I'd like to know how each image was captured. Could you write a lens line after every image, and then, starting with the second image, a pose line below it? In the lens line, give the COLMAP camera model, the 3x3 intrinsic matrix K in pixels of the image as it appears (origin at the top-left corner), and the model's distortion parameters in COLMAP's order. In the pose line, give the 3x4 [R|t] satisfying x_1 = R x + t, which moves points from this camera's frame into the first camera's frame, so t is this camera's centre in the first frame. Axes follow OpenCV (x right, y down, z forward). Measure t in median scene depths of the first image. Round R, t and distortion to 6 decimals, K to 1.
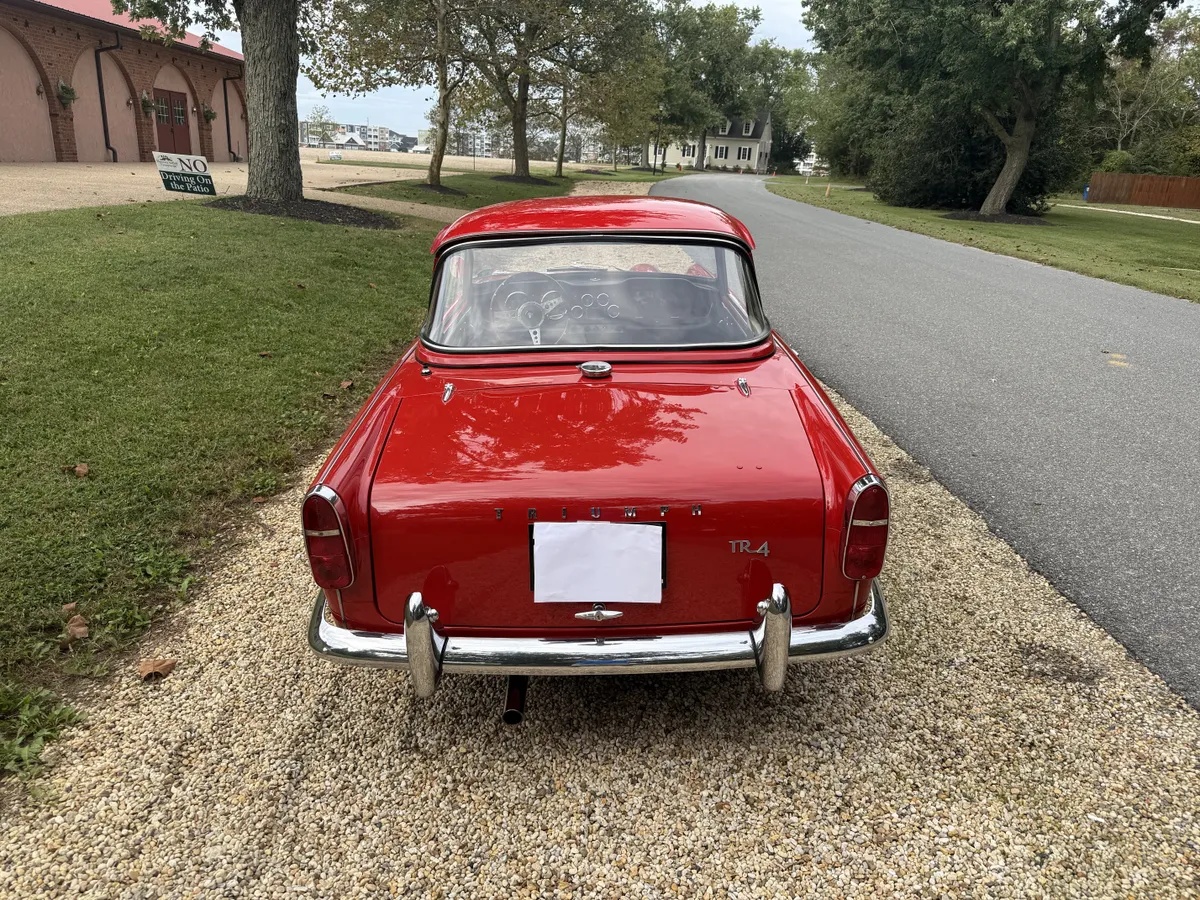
lens RADIAL K [[837.5, 0, 605.3], [0, 837.5, 446.3], [0, 0, 1]] dist [0.022166, -0.025135]
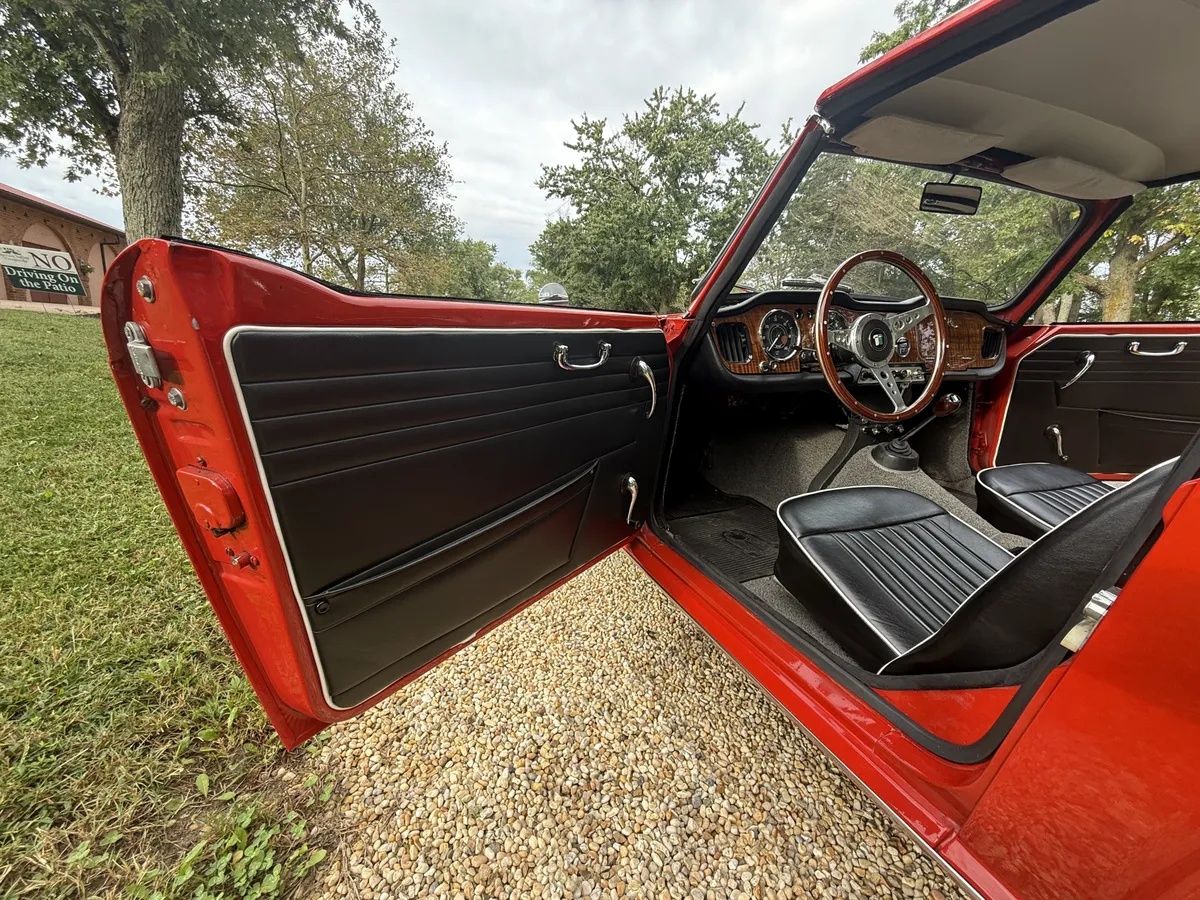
lens RADIAL K [[475.0, 0, 601.3], [0, 475.0, 451.6], [0, 0, 1]] dist [-0.001480, 0.001056]
pose [[0.926724, -0.063454, 0.370347, -0.042309], [0.092559, 0.993816, -0.061333, -0.010960], [-0.364165, 0.091118, 0.926867, 0.097933]]
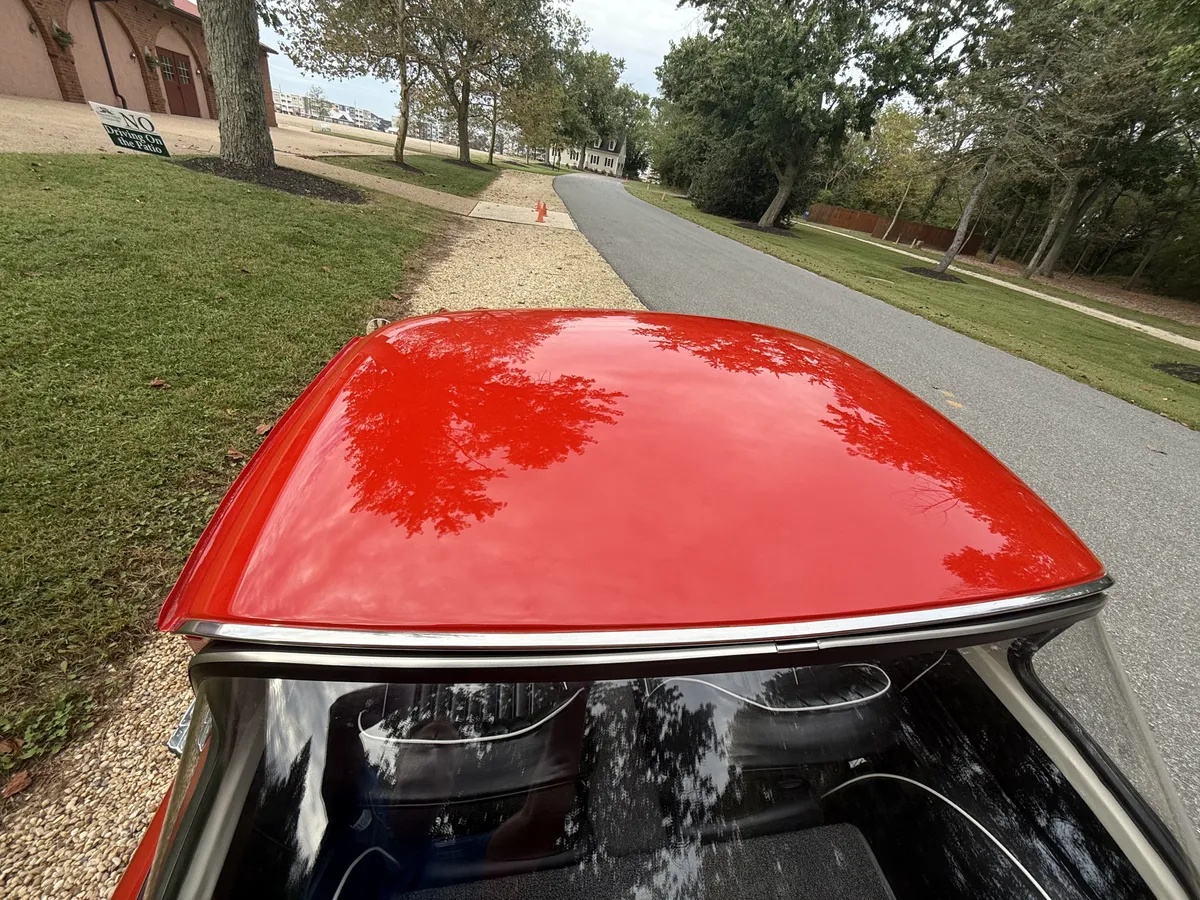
lens RADIAL K [[475.0, 0, 602.9], [0, 475.0, 448.9], [0, 0, 1]] dist [-0.001480, 0.001056]
pose [[0.982644, 0.018363, 0.184589, -0.009211], [-0.057843, 0.975807, 0.210845, -0.031564], [-0.176251, -0.217863, 0.959933, 0.080415]]
